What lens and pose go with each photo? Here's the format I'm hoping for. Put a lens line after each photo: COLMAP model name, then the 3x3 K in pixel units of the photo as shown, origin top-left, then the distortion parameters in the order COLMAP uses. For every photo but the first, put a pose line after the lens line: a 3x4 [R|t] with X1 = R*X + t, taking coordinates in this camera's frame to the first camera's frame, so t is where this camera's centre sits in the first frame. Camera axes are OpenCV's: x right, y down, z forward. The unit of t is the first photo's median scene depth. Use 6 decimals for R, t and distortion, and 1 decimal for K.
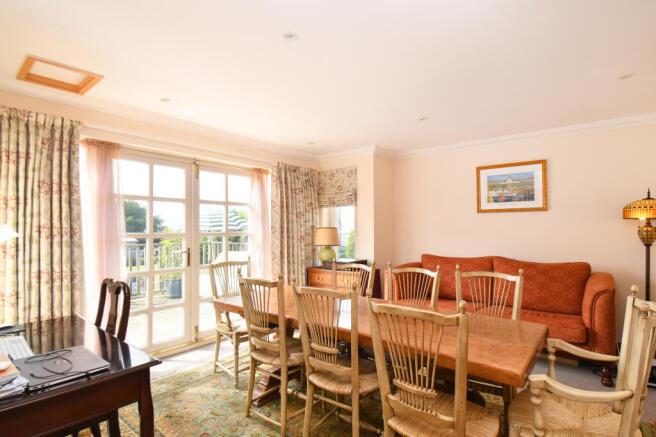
lens RADIAL K [[336.1, 0, 326.6], [0, 336.1, 224.0], [0, 0, 1]] dist [-0.000844, -0.000042]
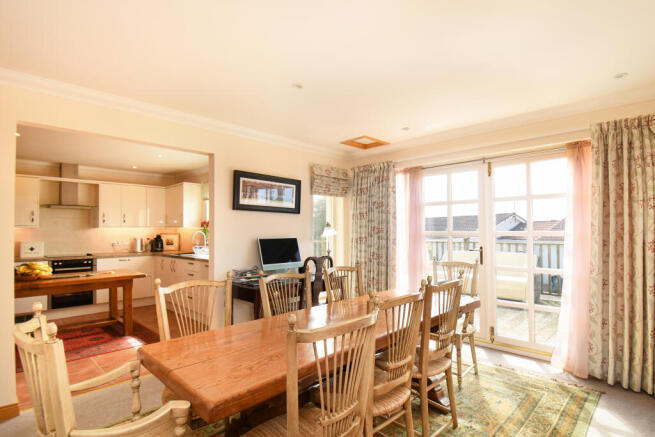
lens RADIAL K [[335.5, 0, 327.8], [0, 335.5, 222.5], [0, 0, 1]] dist [-0.000844, -0.000042]
pose [[-0.100229, -0.022458, -0.994711, 0.541531], [0.017498, 0.999551, -0.024330, 0.012797], [0.994810, -0.019844, -0.099791, 0.531183]]
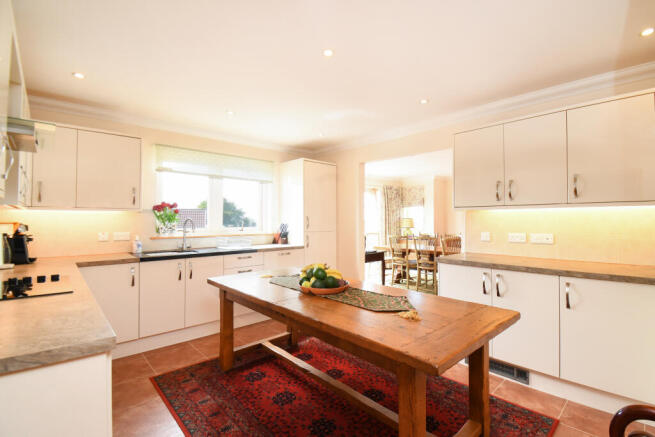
lens RADIAL K [[303.9, 0, 328.2], [0, 303.9, 217.5], [0, 0, 1]] dist [0.001545, 0.000039]
pose [[0.988298, 0.001229, -0.152531, -0.191784], [-0.000185, 0.999976, 0.006859, -0.005257], [0.152536, -0.006750, 0.988275, -0.799485]]
